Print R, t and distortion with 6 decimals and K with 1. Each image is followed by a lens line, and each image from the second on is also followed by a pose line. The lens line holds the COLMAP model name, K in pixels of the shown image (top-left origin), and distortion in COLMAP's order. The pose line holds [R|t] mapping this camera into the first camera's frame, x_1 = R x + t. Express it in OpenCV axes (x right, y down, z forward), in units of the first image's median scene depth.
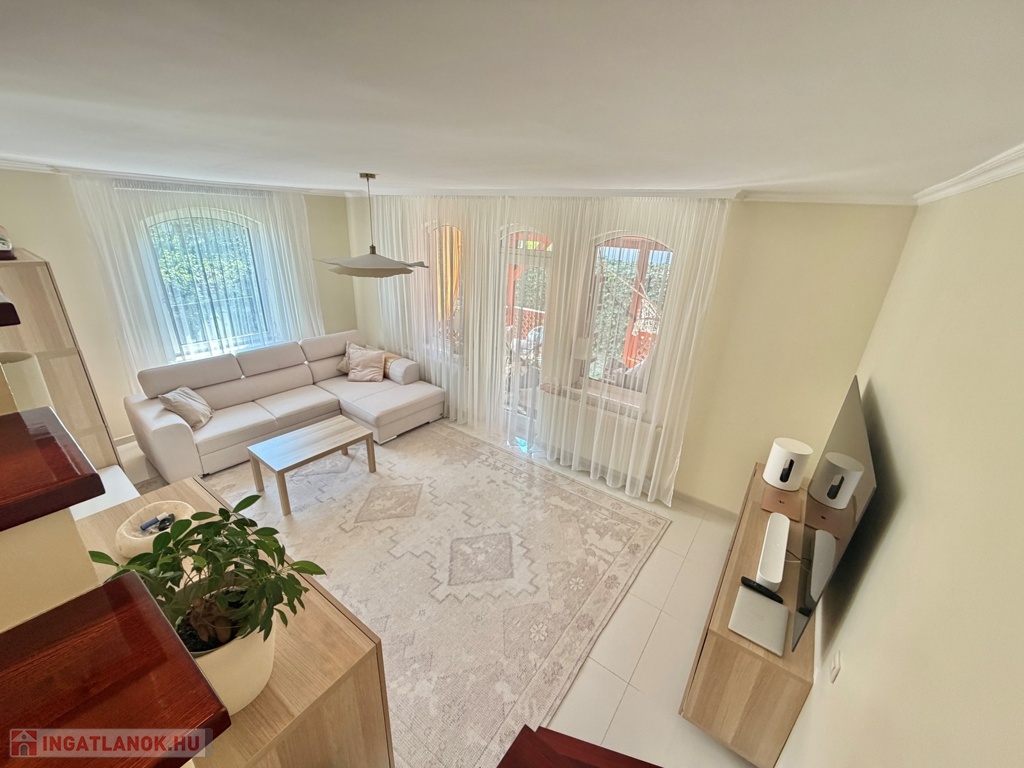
lens RADIAL K [[409.2, 0, 510.3], [0, 409.2, 384.7], [0, 0, 1]] dist [0.001516, -0.000199]
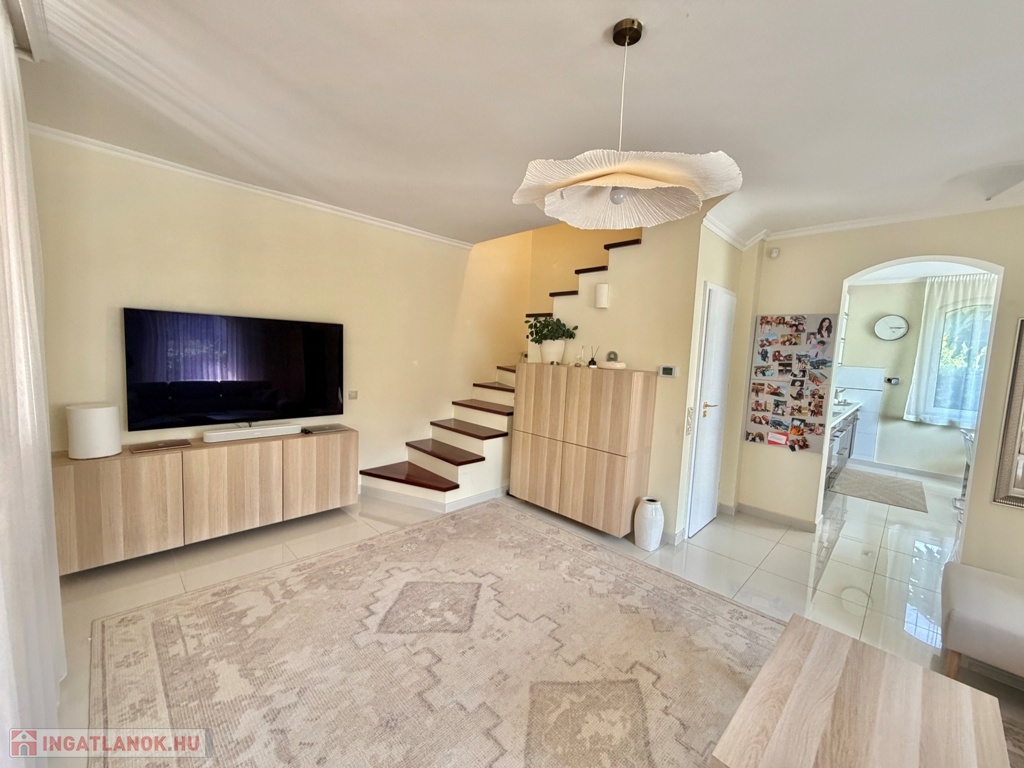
lens RADIAL K [[409.2, 0, 510.3], [0, 409.2, 384.7], [0, 0, 1]] dist [0.001516, -0.000199]
pose [[-0.984361, -0.103406, 0.142621, -0.219838], [-0.027654, 0.890260, 0.454613, -0.229029], [-0.173980, 0.443559, -0.879196, 1.171642]]
